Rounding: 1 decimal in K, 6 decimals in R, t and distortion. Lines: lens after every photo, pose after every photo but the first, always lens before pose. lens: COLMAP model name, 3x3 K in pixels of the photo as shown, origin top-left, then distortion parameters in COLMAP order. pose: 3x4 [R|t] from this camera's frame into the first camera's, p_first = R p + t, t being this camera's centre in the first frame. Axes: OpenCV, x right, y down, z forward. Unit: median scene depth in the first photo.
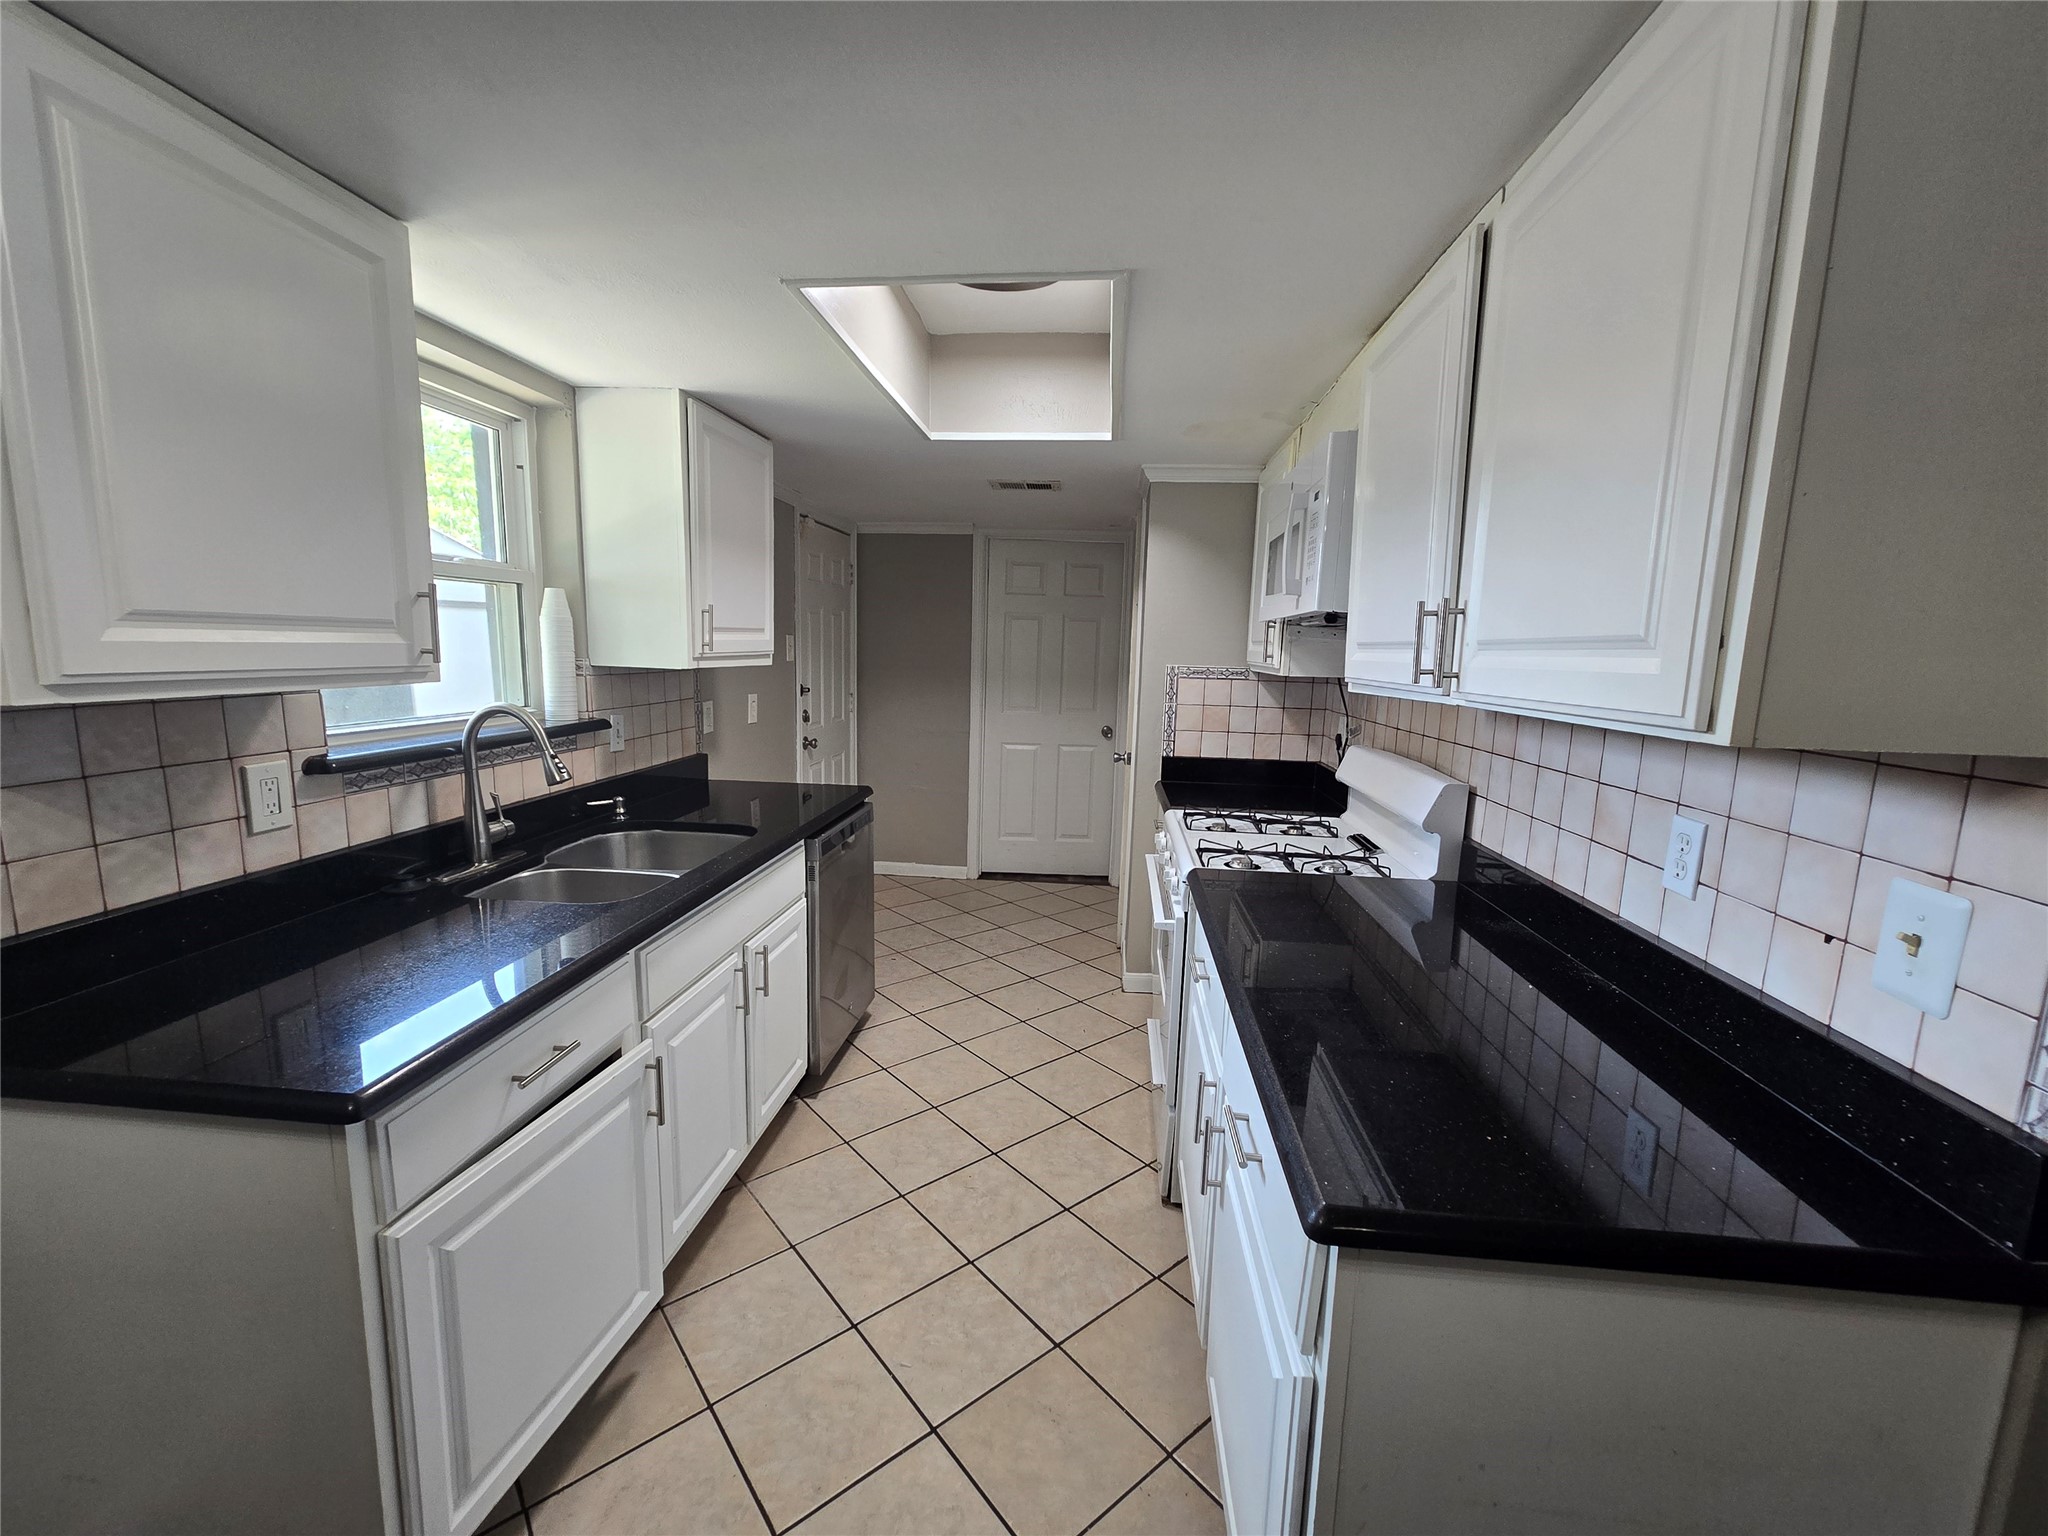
lens RADIAL K [[847.9, 0, 1024.0], [0, 847.9, 768.0], [0, 0, 1]] dist [0.001197, 0.000247]
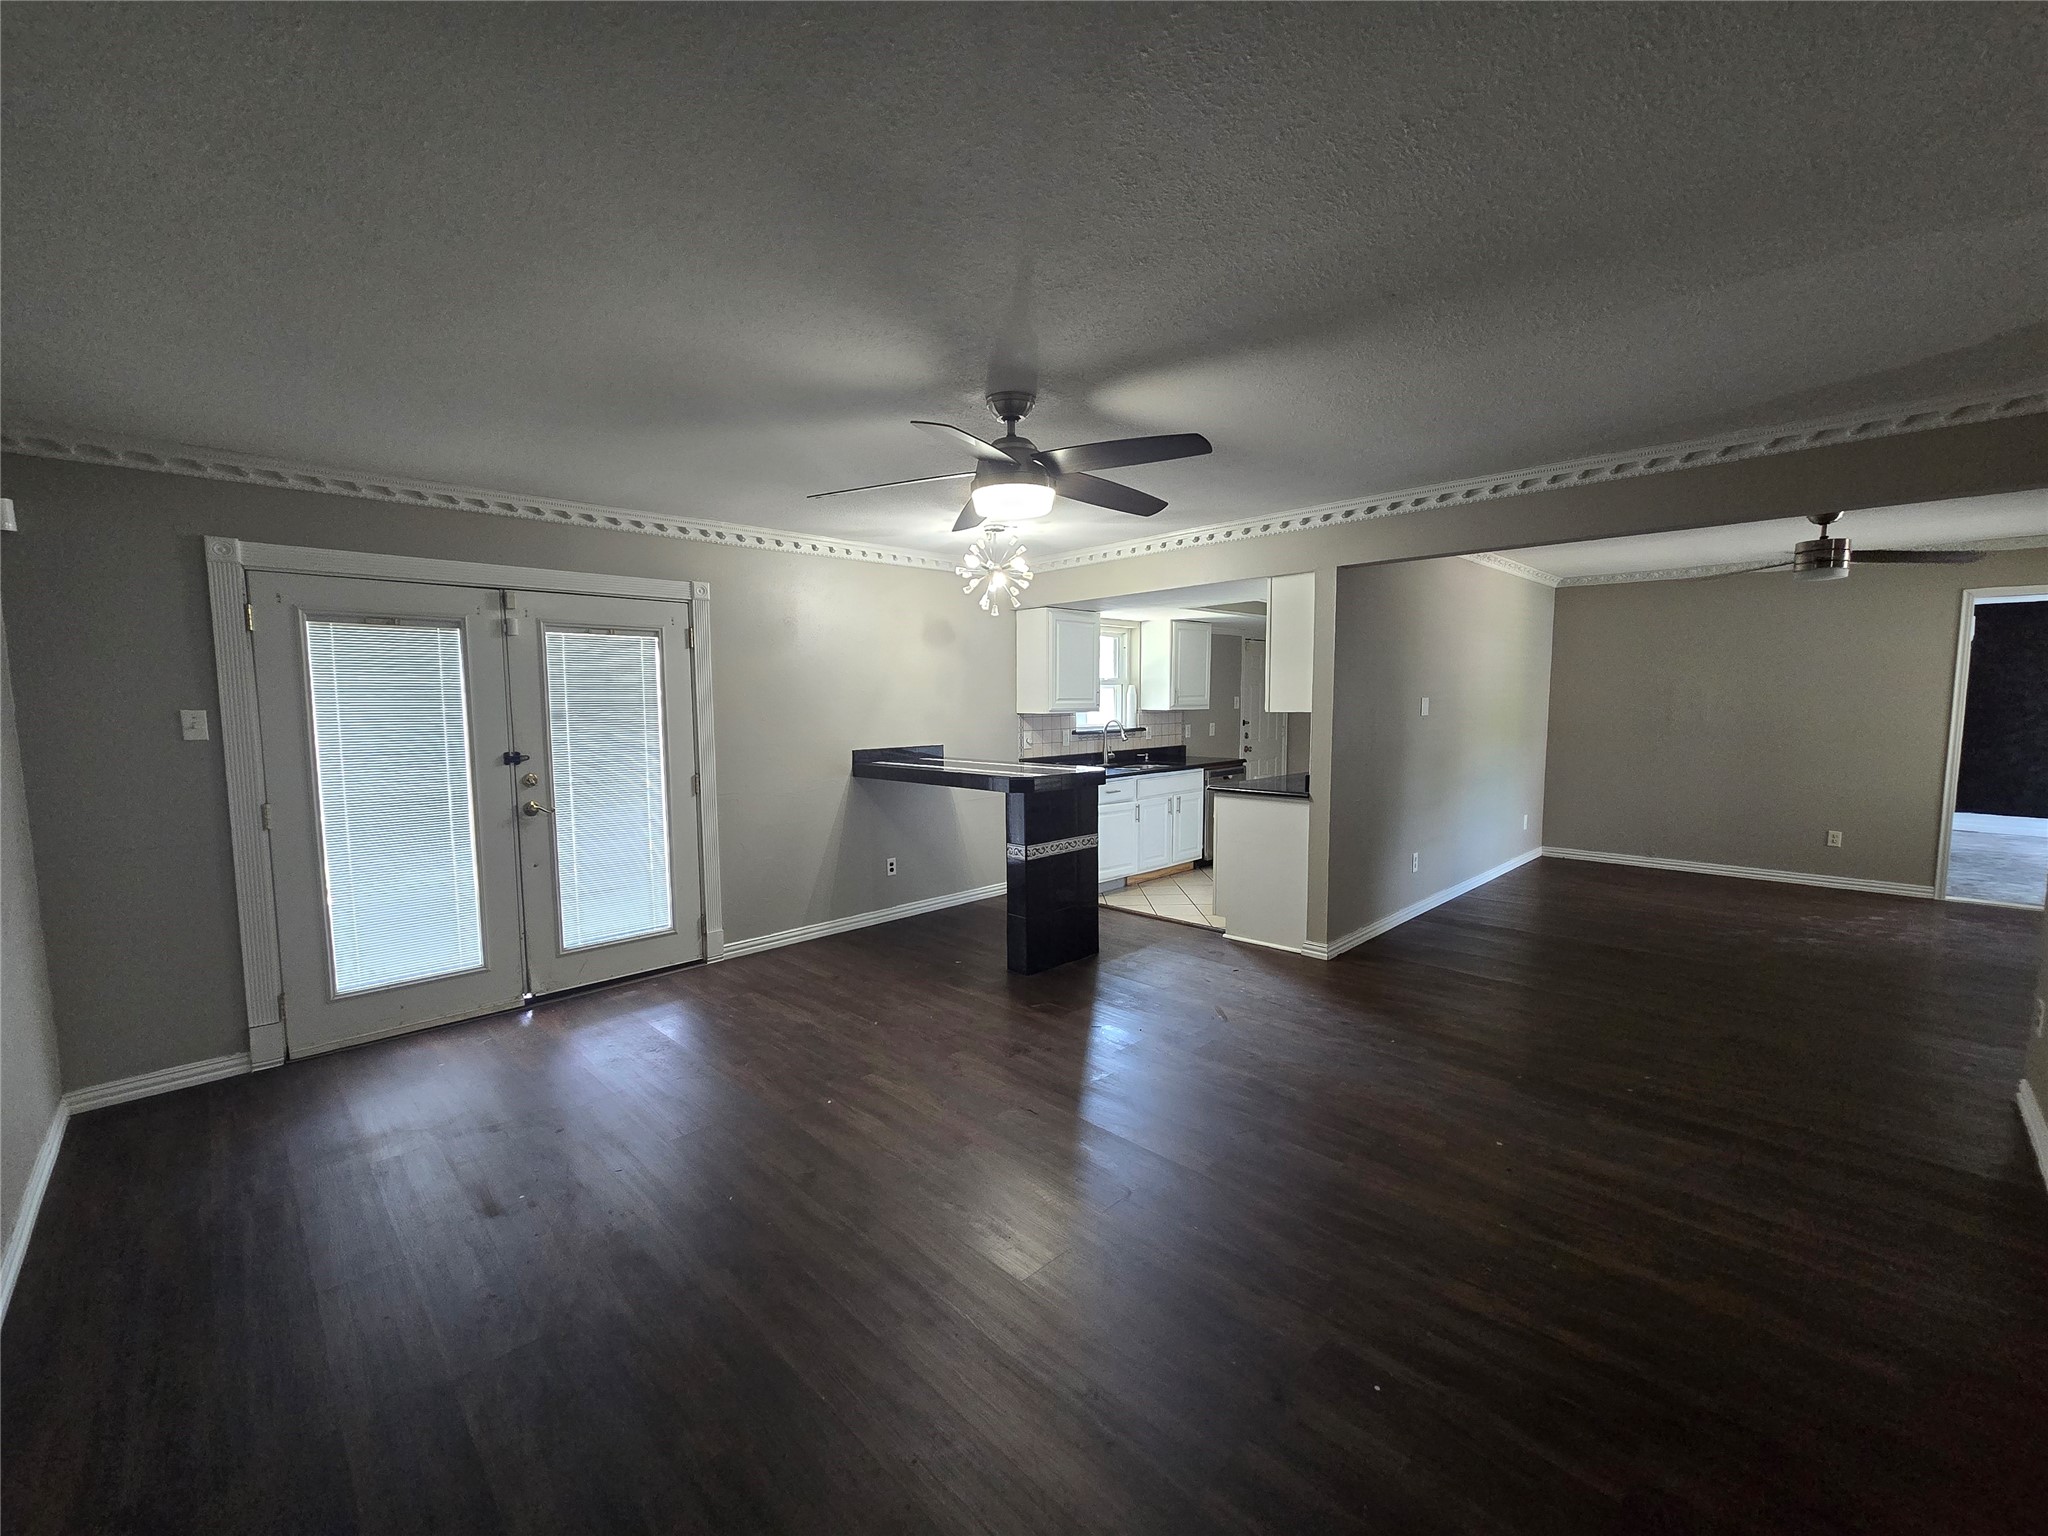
lens RADIAL K [[842.9, 0, 1017.9], [0, 842.9, 779.8], [0, 0, 1]] dist [0.000489, 0.000156]
pose [[0.769241, 0.030053, -0.638252, 1.085402], [-0.064921, 0.997400, -0.031281, 0.253187], [0.635652, 0.065499, 0.769192, -1.585949]]
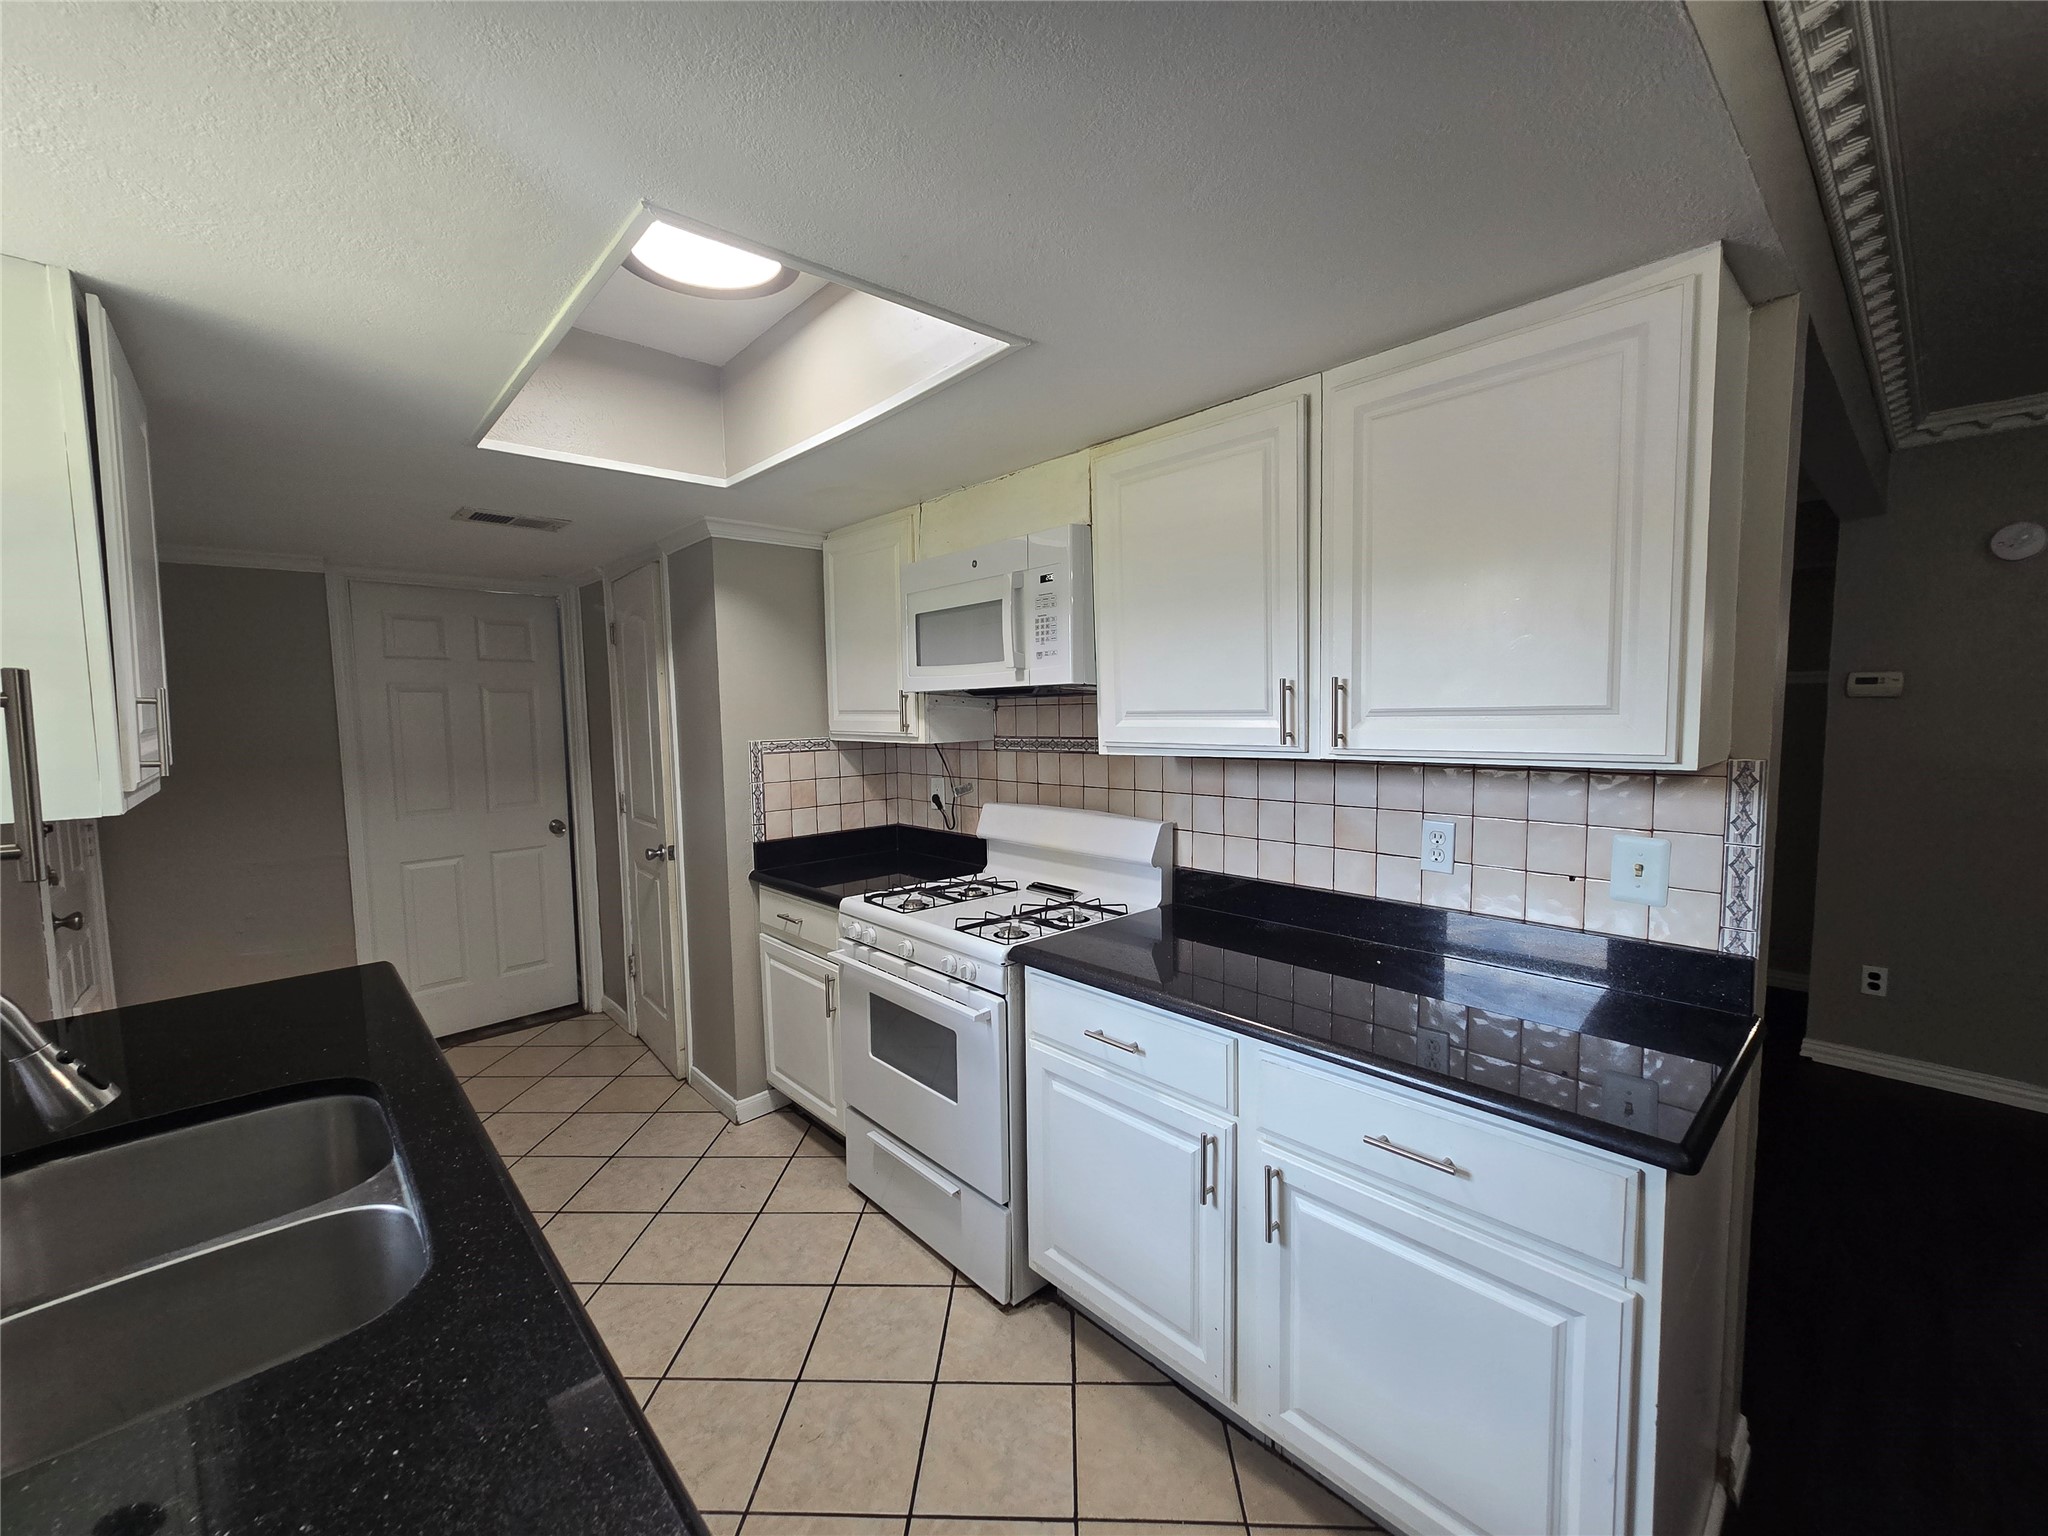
lens RADIAL K [[847.9, 0, 1024.0], [0, 847.9, 768.0], [0, 0, 1]] dist [0.001197, 0.000247]
pose [[0.670477, -0.092591, 0.736130, -0.409527], [0.141646, 0.989907, -0.004501, -0.066277], [-0.728284, 0.107288, 0.676825, 0.259681]]
